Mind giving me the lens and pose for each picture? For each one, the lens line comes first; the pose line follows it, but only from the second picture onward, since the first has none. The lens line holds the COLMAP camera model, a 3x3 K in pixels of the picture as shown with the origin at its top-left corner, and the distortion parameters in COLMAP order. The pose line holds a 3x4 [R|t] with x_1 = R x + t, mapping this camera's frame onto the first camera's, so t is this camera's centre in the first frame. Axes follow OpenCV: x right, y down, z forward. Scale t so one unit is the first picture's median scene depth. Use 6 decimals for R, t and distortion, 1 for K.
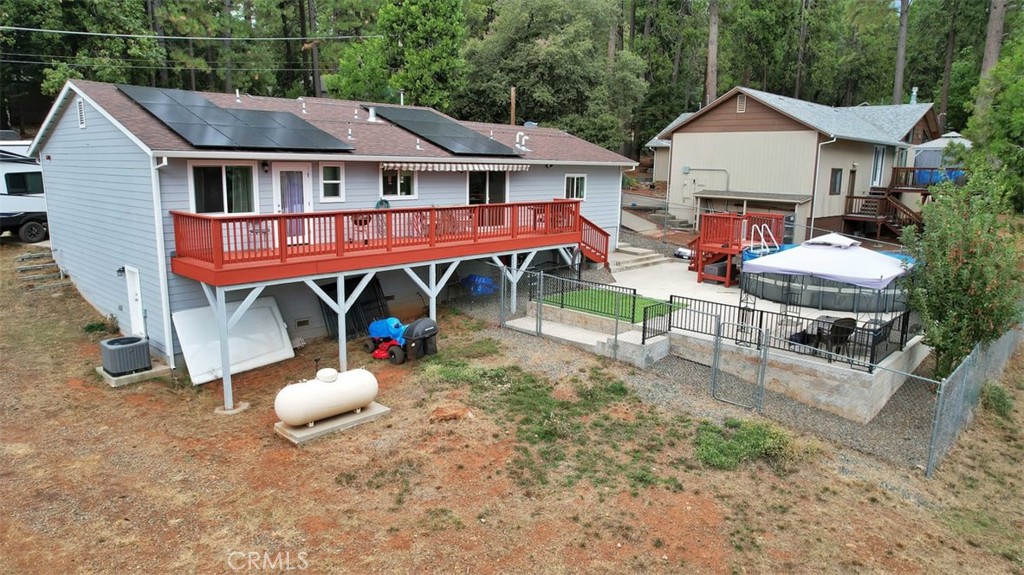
lens RADIAL K [[659.6, 0, 514.3], [0, 659.6, 289.6], [0, 0, 1]] dist [-0.066910, 0.054044]
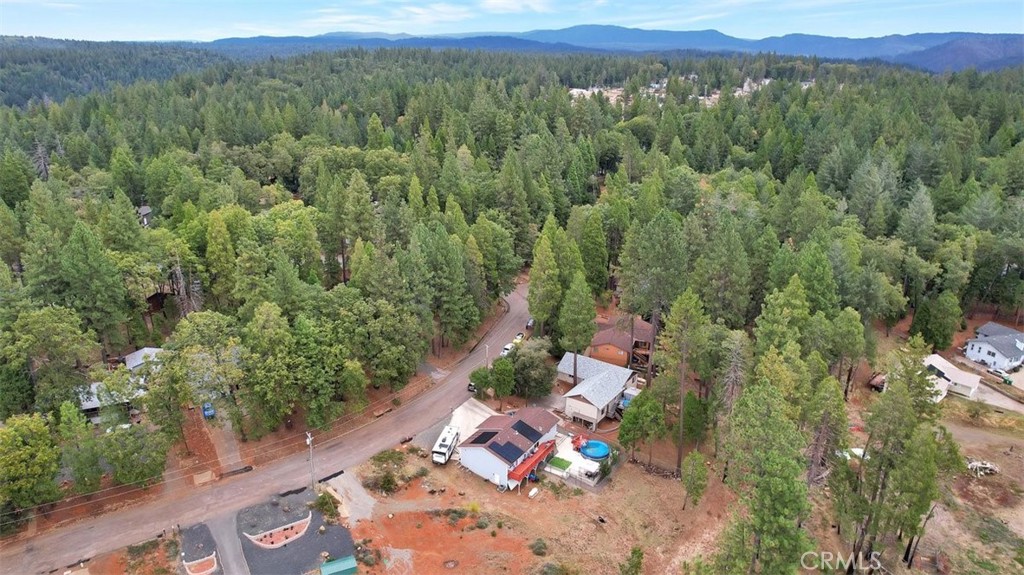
lens RADIAL K [[659.6, 0, 514.4], [0, 659.6, 285.9], [0, 0, 1]] dist [-0.066910, 0.054044]
pose [[0.980914, -0.066329, 0.182782, -1.534730], [0.038807, 0.987890, 0.150227, -3.058933], [-0.190532, -0.140267, 0.971608, -5.573474]]
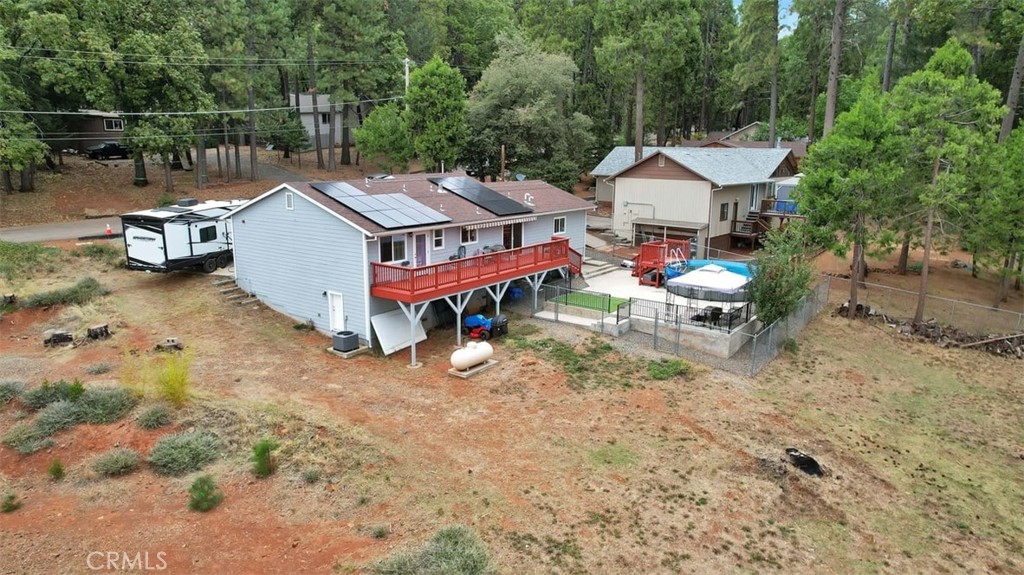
lens RADIAL K [[659.6, 0, 512.4], [0, 659.6, 293.5], [0, 0, 1]] dist [-0.066910, 0.054044]
pose [[0.993047, -0.032516, 0.113143, -0.303527], [0.029246, 0.999108, 0.030448, -0.068965], [-0.114032, -0.026927, 0.993112, -0.814318]]
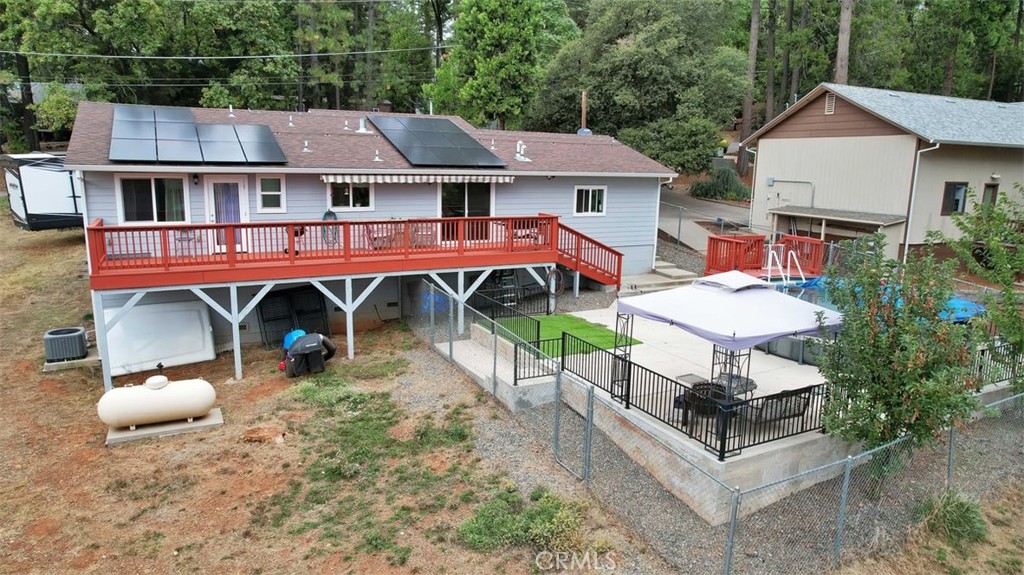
lens RADIAL K [[659.6, 0, 512.6], [0, 659.6, 287.1], [0, 0, 1]] dist [-0.066910, 0.054044]
pose [[0.944173, 0.062583, -0.323450, 0.447766], [-0.065460, 0.997853, 0.001987, -0.046727], [0.322880, 0.019297, 0.946243, 0.159960]]
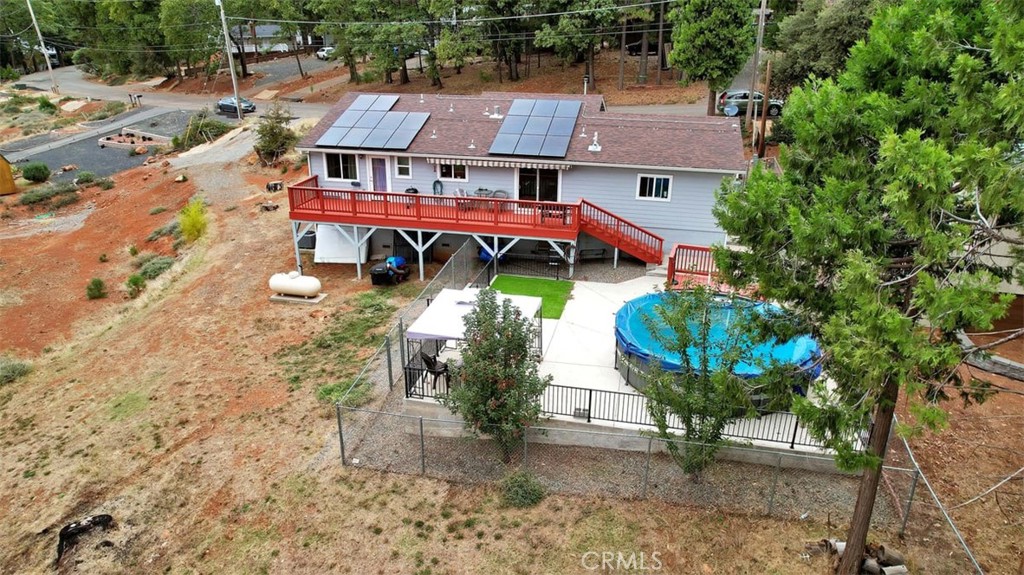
lens RADIAL K [[659.6, 0, 507.7], [0, 659.6, 288.0], [0, 0, 1]] dist [-0.066910, 0.054044]
pose [[0.495605, 0.306598, -0.812633, 1.328438], [-0.159067, 0.951839, 0.262108, -0.364799], [0.853858, -0.000639, 0.520506, 0.398457]]
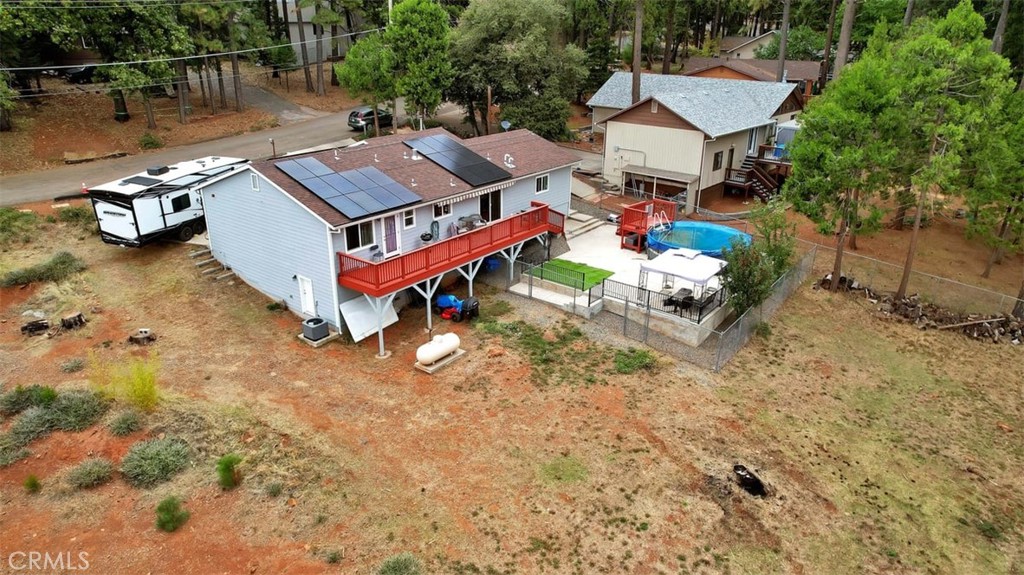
lens RADIAL K [[659.6, 0, 513.1], [0, 659.6, 291.8], [0, 0, 1]] dist [-0.066910, 0.054044]
pose [[0.995319, -0.043520, 0.086290, -0.175045], [0.025685, 0.979880, 0.197928, -0.324619], [-0.093168, -0.194785, 0.976411, -0.785421]]
